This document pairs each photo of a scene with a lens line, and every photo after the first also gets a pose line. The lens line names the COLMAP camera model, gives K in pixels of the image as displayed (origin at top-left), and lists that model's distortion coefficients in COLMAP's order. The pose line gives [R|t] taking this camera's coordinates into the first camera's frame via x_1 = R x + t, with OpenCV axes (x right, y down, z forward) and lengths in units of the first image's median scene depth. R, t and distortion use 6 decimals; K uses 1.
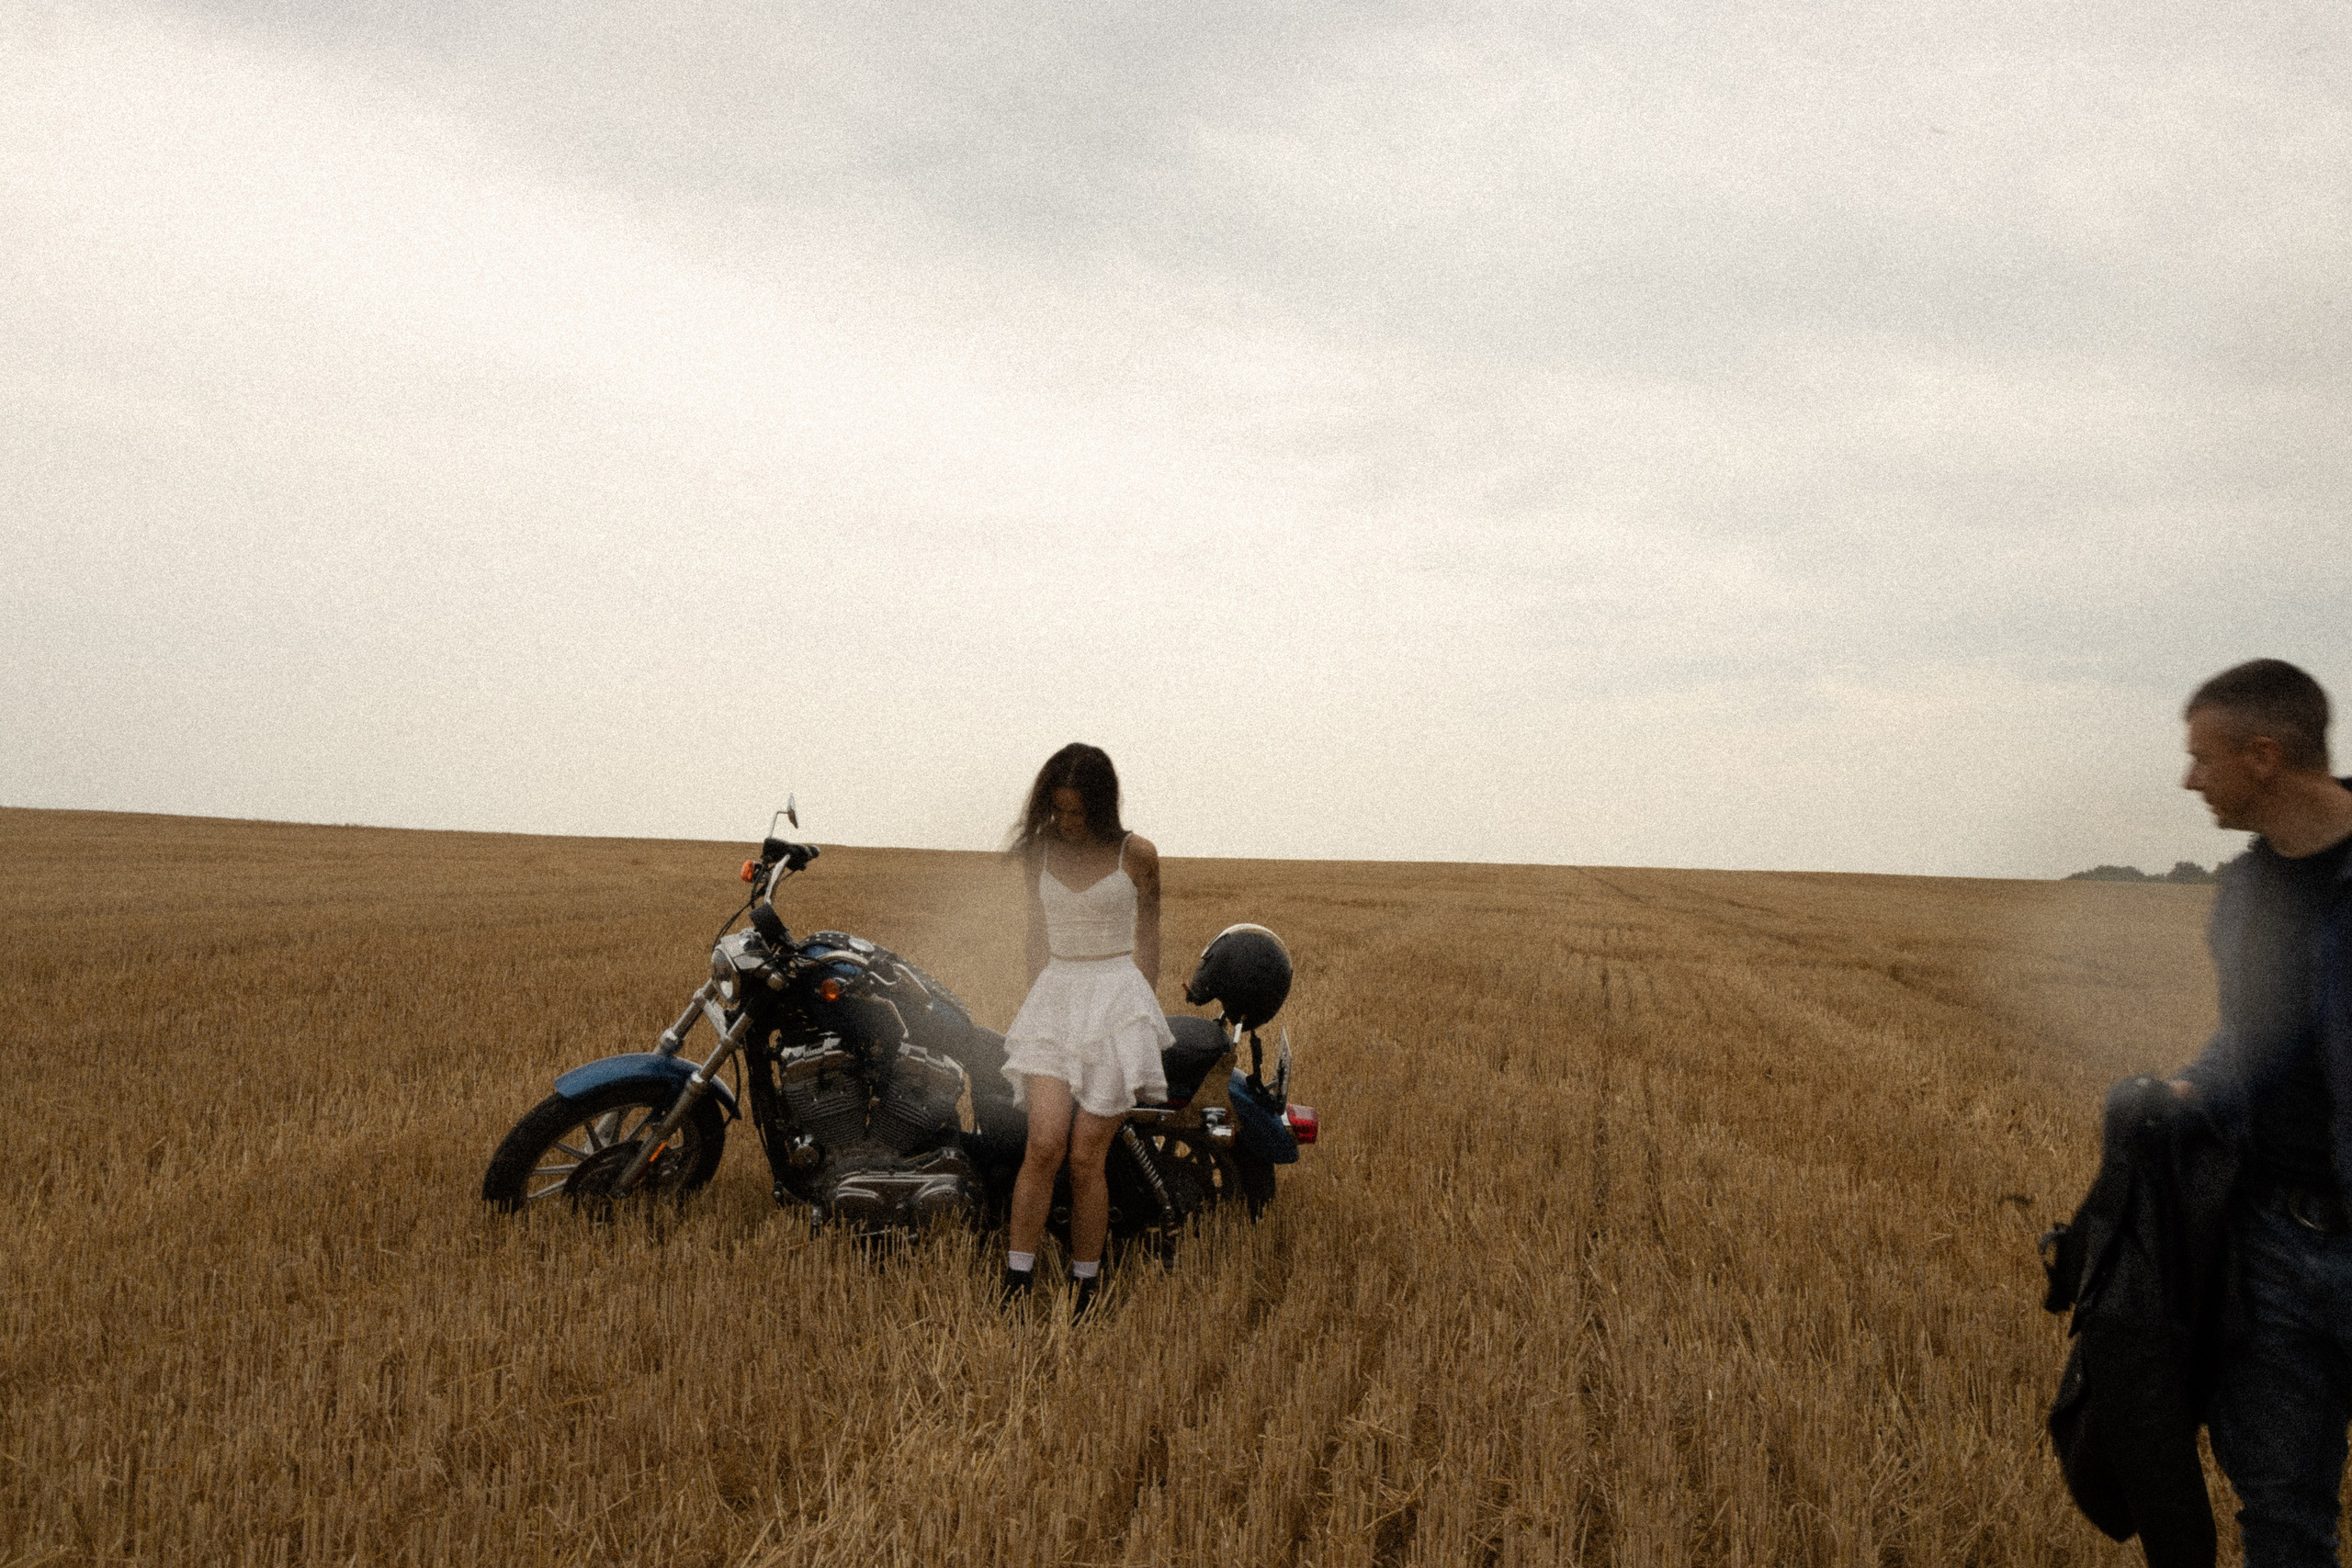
lens RADIAL K [[2237.0, 0, 1176.0], [0, 2237.0, 788.5], [0, 0, 1]] dist [-0.024121, 0.000000]
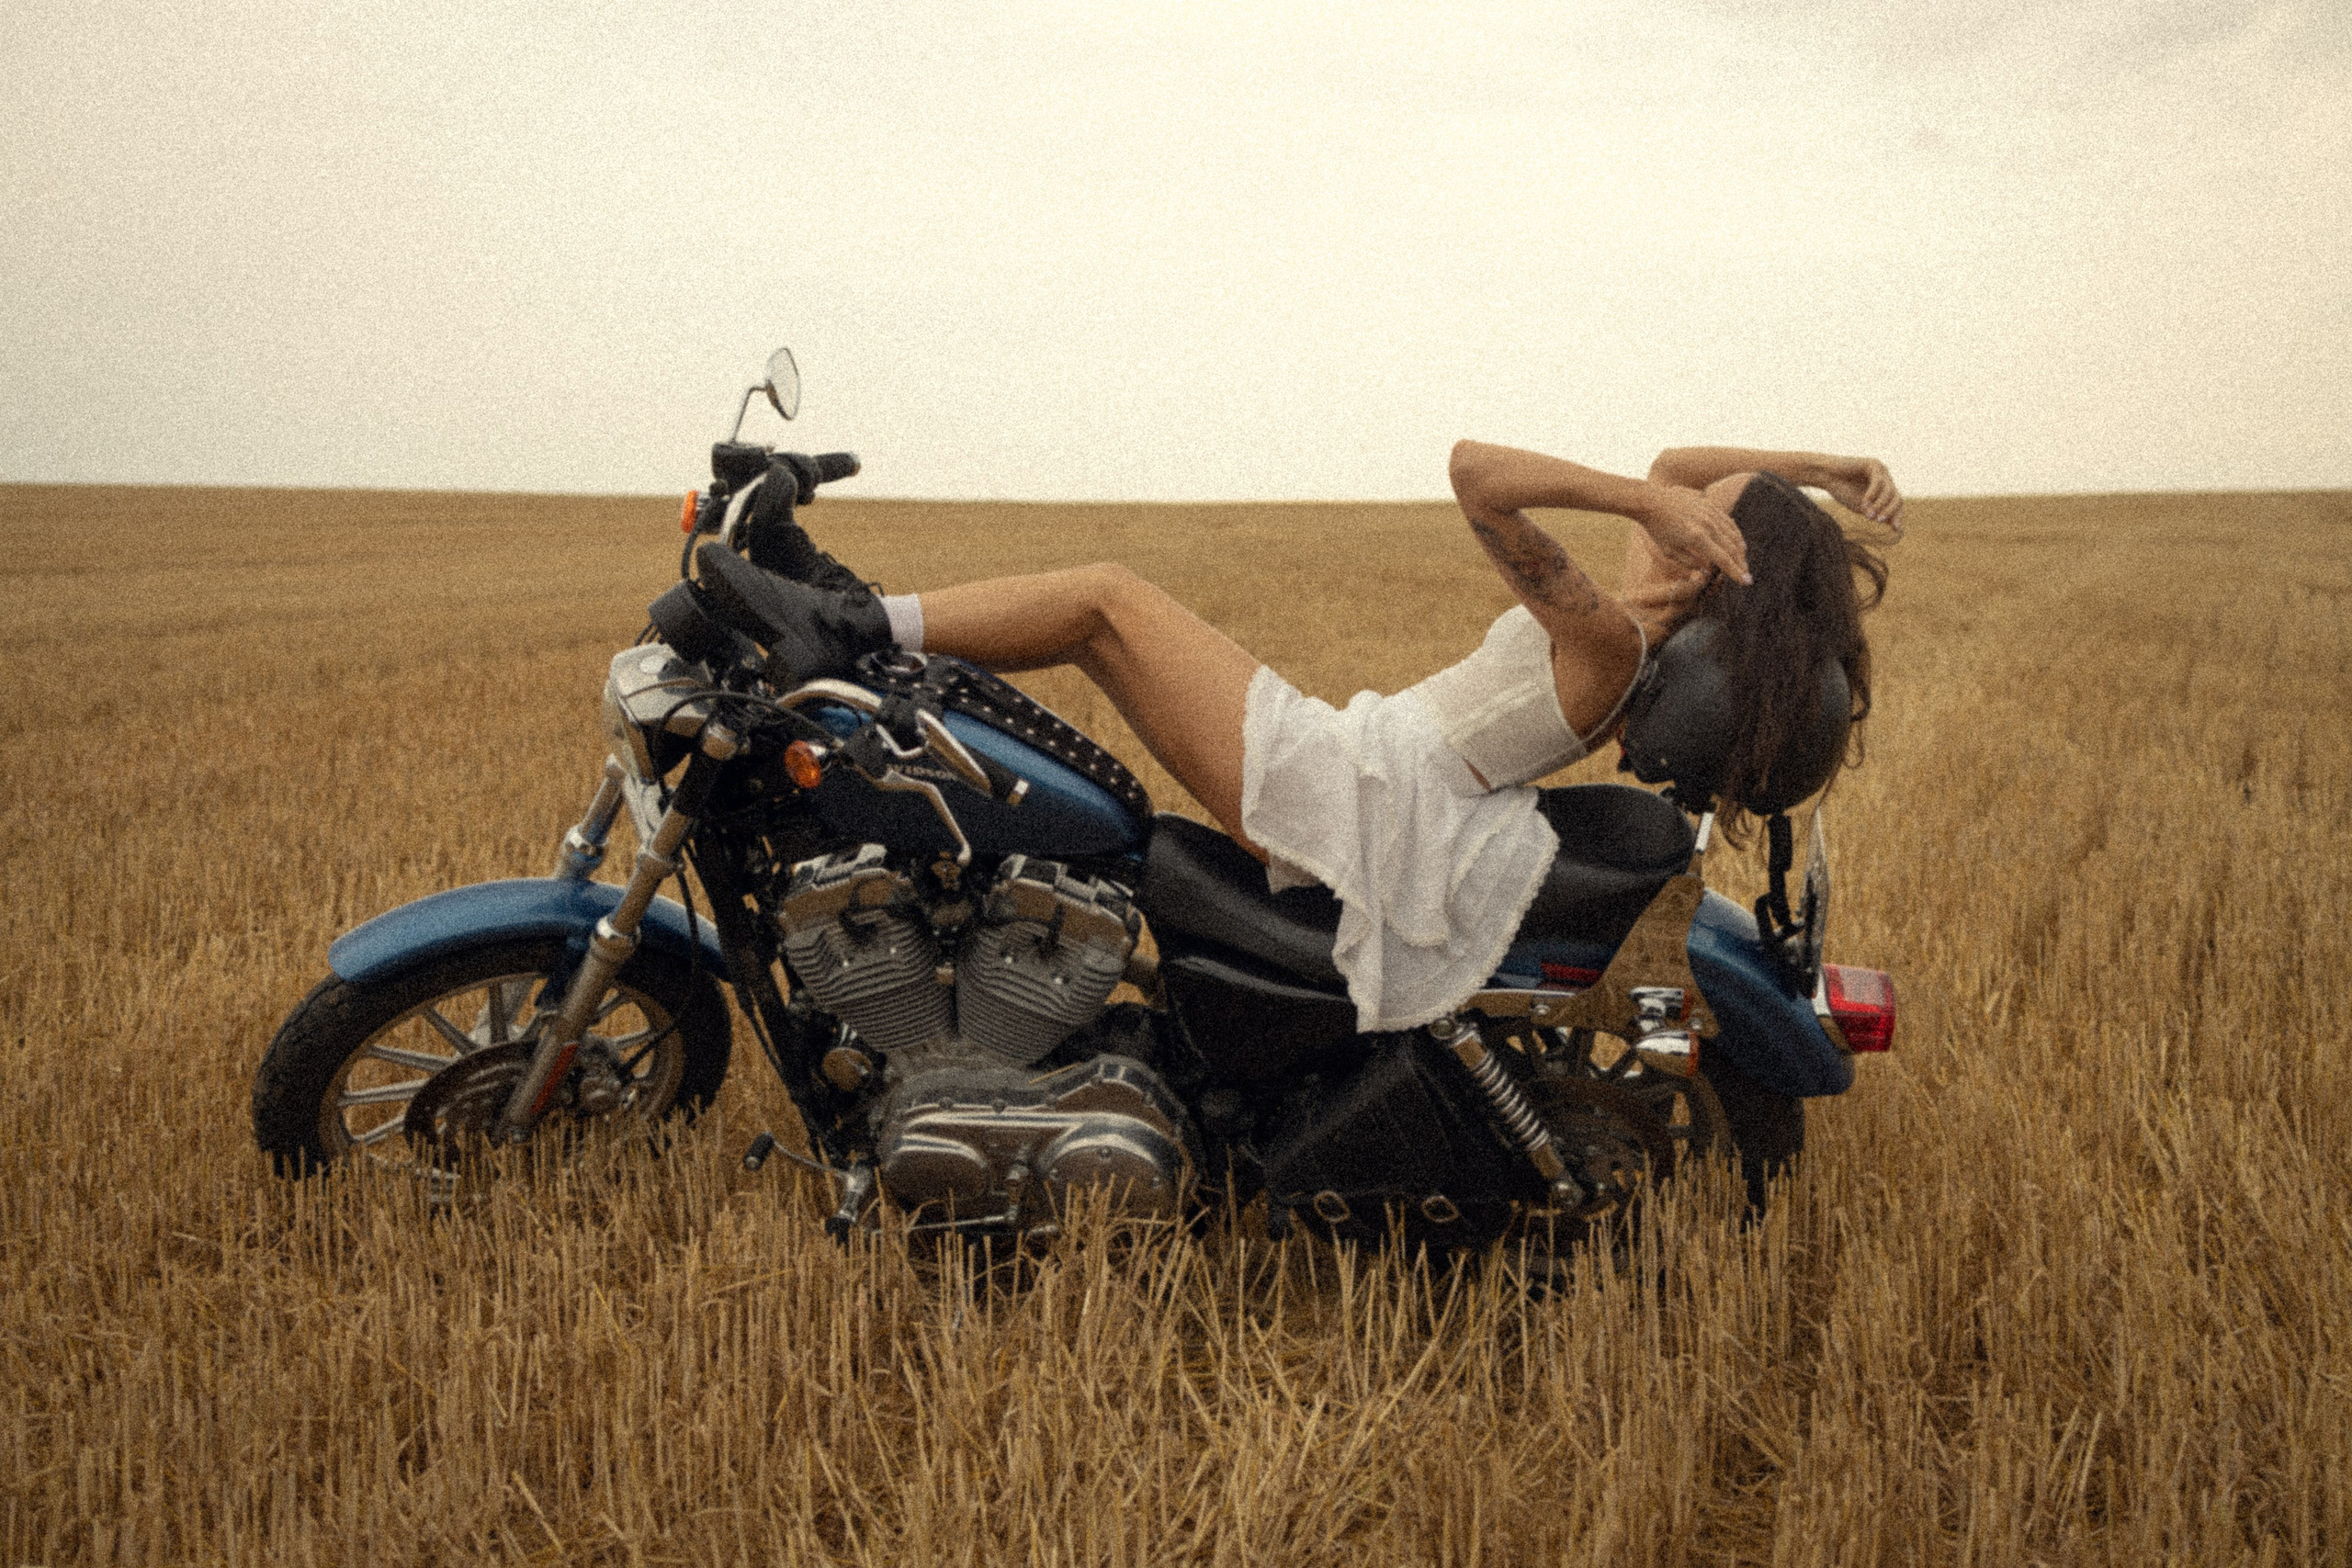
lens RADIAL K [[2237.0, 0, 1185.8], [0, 2237.0, 783.5], [0, 0, 1]] dist [-0.024121, 0.000000]
pose [[0.961190, -0.006133, -0.275821, 0.051736], [0.047984, 0.988232, 0.145242, 0.028971], [0.271684, -0.152840, 0.950173, 0.541867]]
